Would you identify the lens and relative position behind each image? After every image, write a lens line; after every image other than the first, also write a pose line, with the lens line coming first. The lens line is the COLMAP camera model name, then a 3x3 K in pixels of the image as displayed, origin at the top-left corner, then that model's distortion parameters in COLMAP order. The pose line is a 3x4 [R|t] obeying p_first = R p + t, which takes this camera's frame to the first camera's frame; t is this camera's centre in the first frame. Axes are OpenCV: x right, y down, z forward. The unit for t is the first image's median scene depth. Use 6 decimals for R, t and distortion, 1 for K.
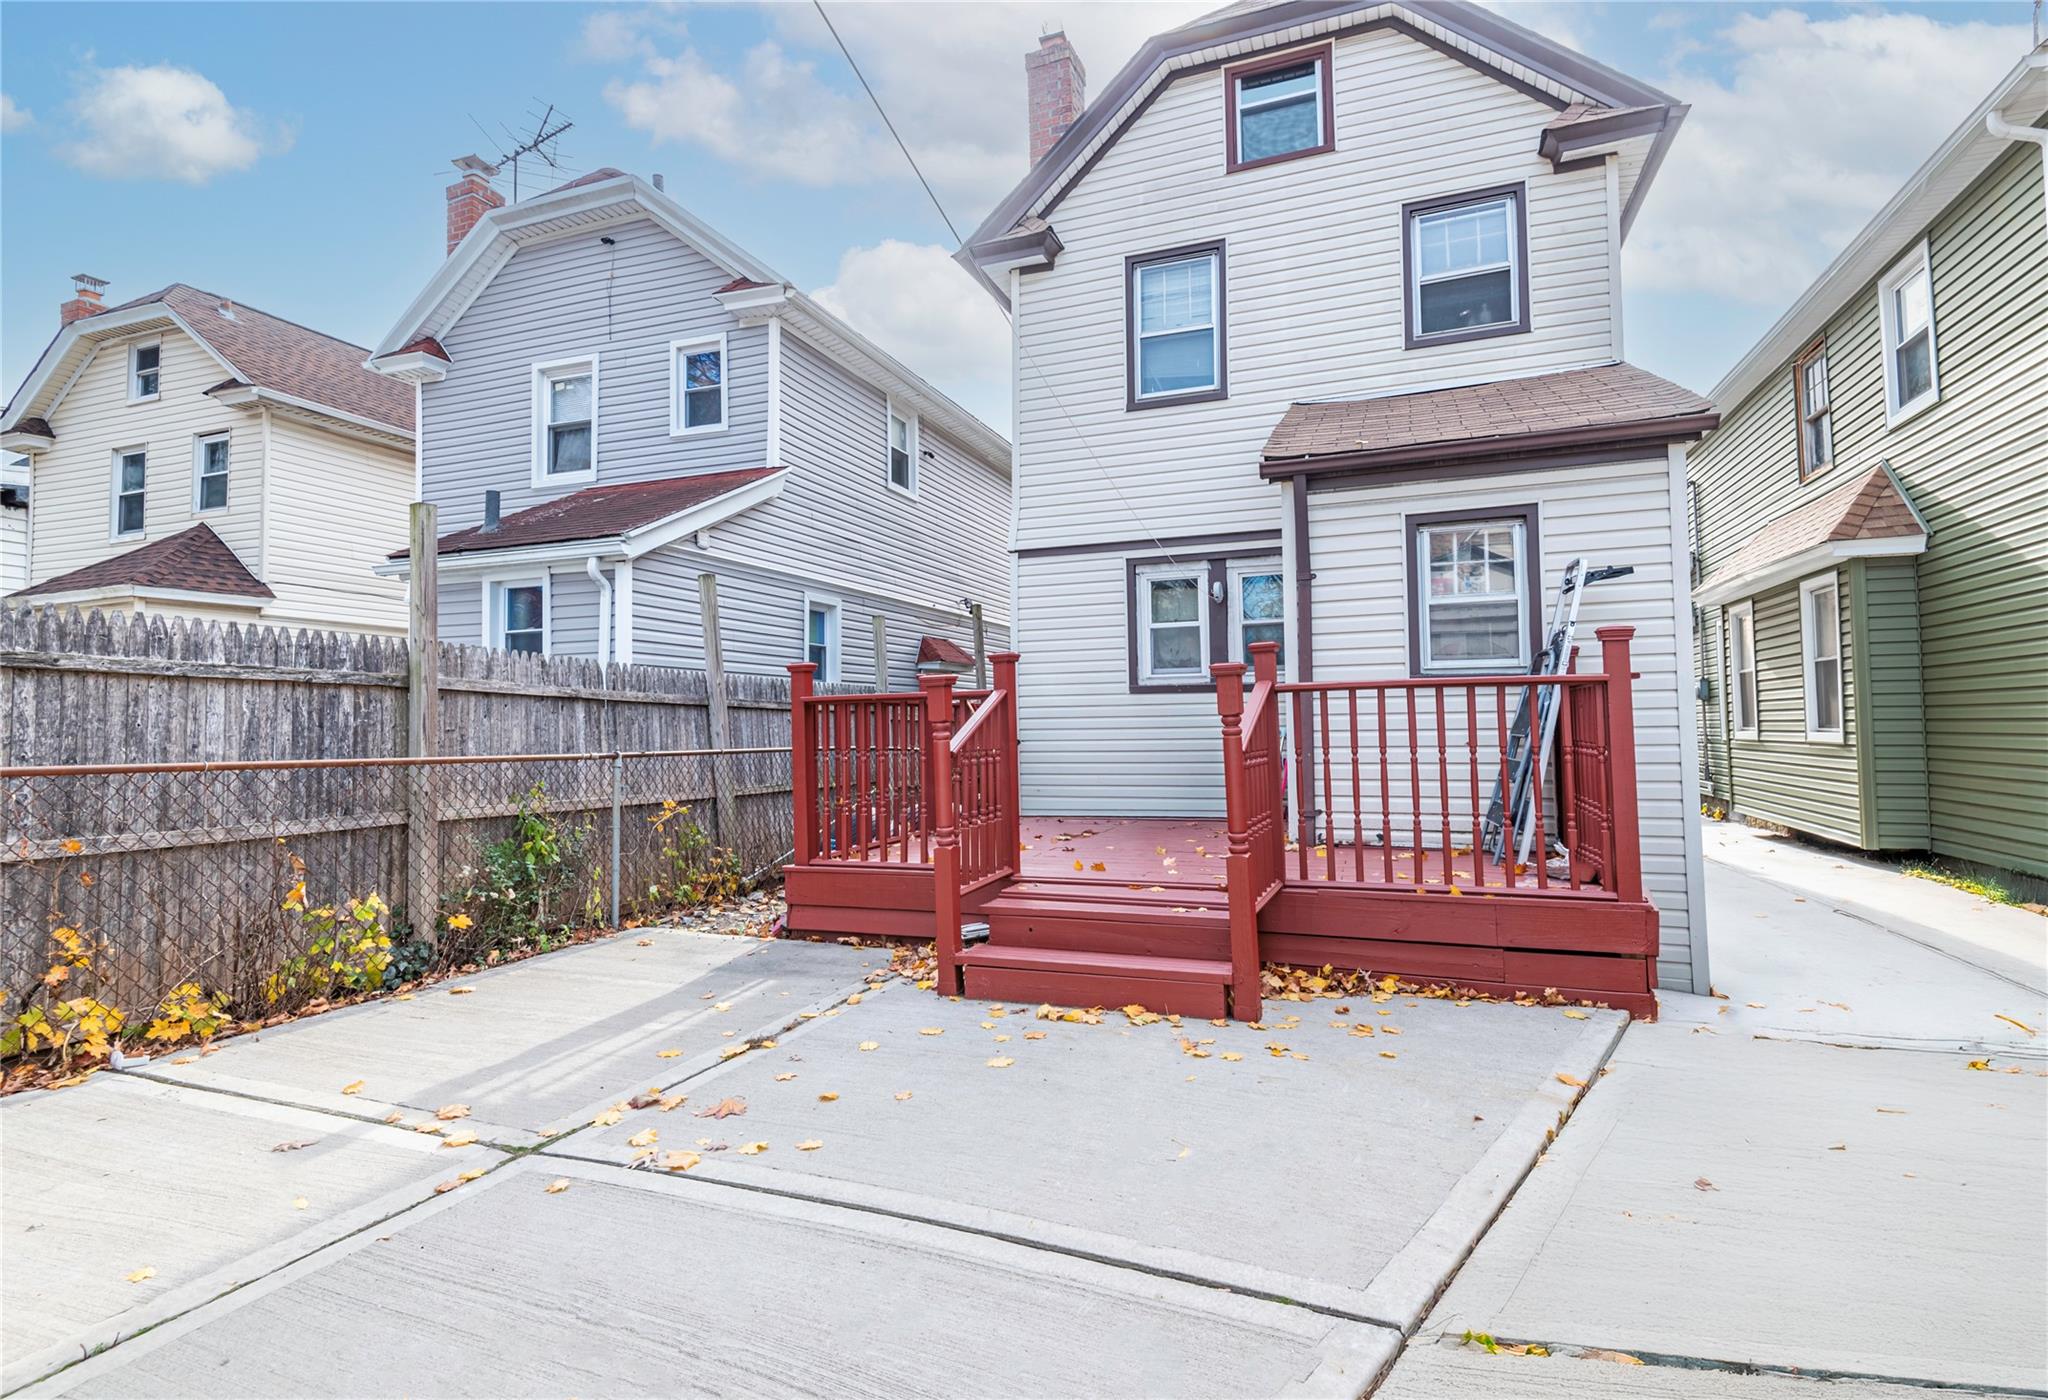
lens RADIAL K [[974.3, 0, 1040.6], [0, 974.3, 689.9], [0, 0, 1]] dist [0.014319, -0.004396]
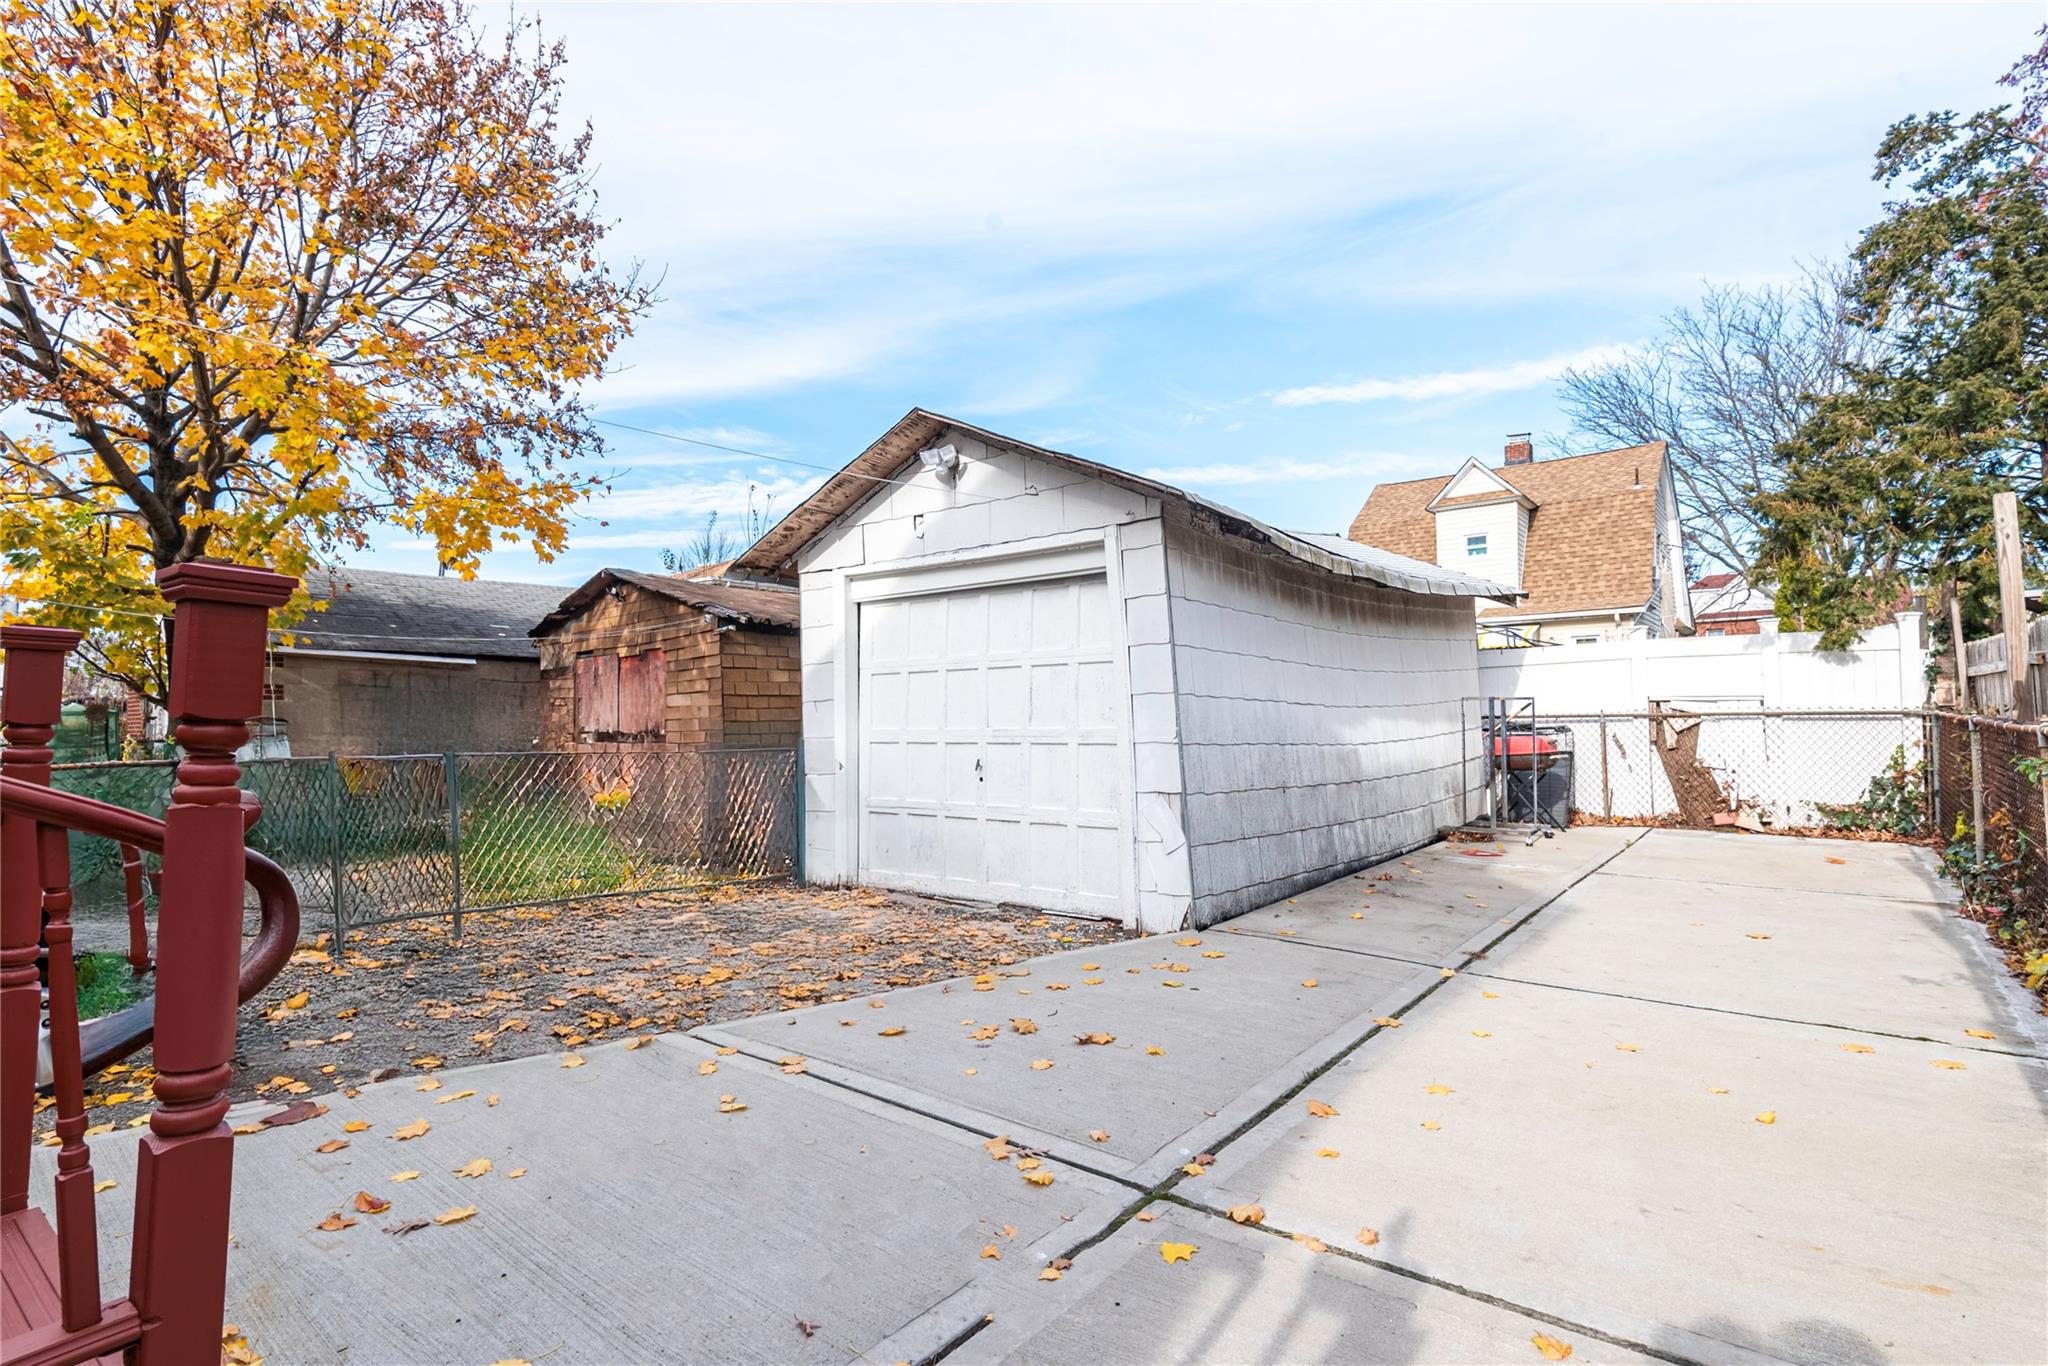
lens RADIAL K [[967.4, 0, 1028.4], [0, 967.4, 680.3], [0, 0, 1]] dist [0.004996, -0.000697]
pose [[-0.951722, 0.034115, 0.305059, -0.230451], [0.000183, 0.993868, -0.110577, 0.033083], [-0.306960, -0.105183, -0.945892, 0.634283]]
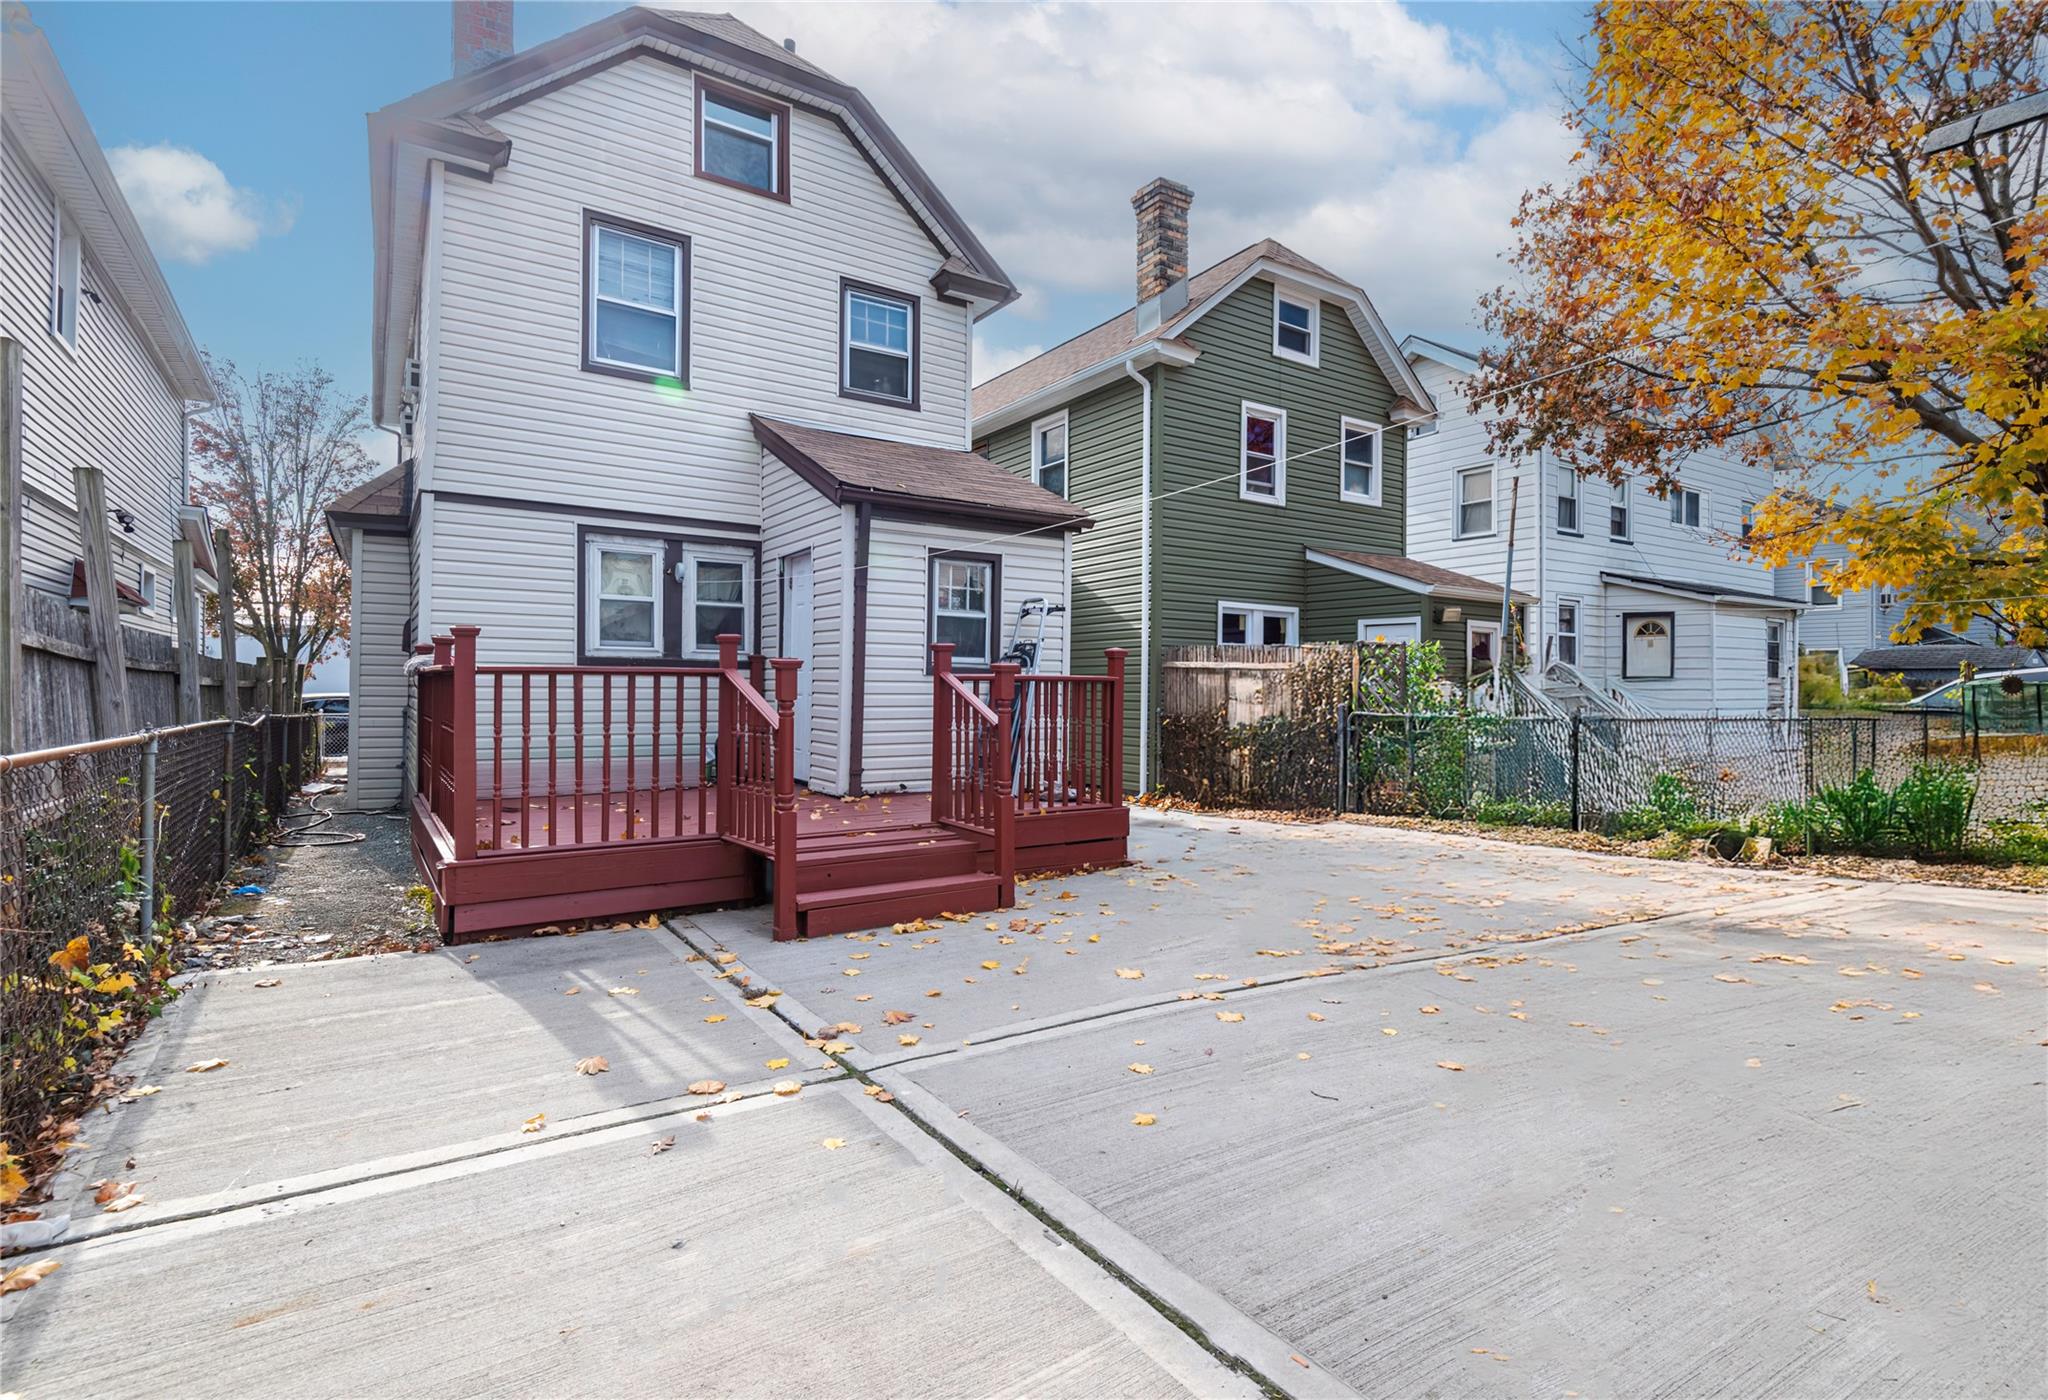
lens RADIAL K [[974.3, 0, 1041.8], [0, 974.3, 690.6], [0, 0, 1]] dist [0.014319, -0.004396]
pose [[0.582037, 0.021391, 0.812881, -0.441240], [-0.048042, 0.998812, 0.008116, 0.000263], [-0.811742, -0.043776, 0.582374, 0.057151]]
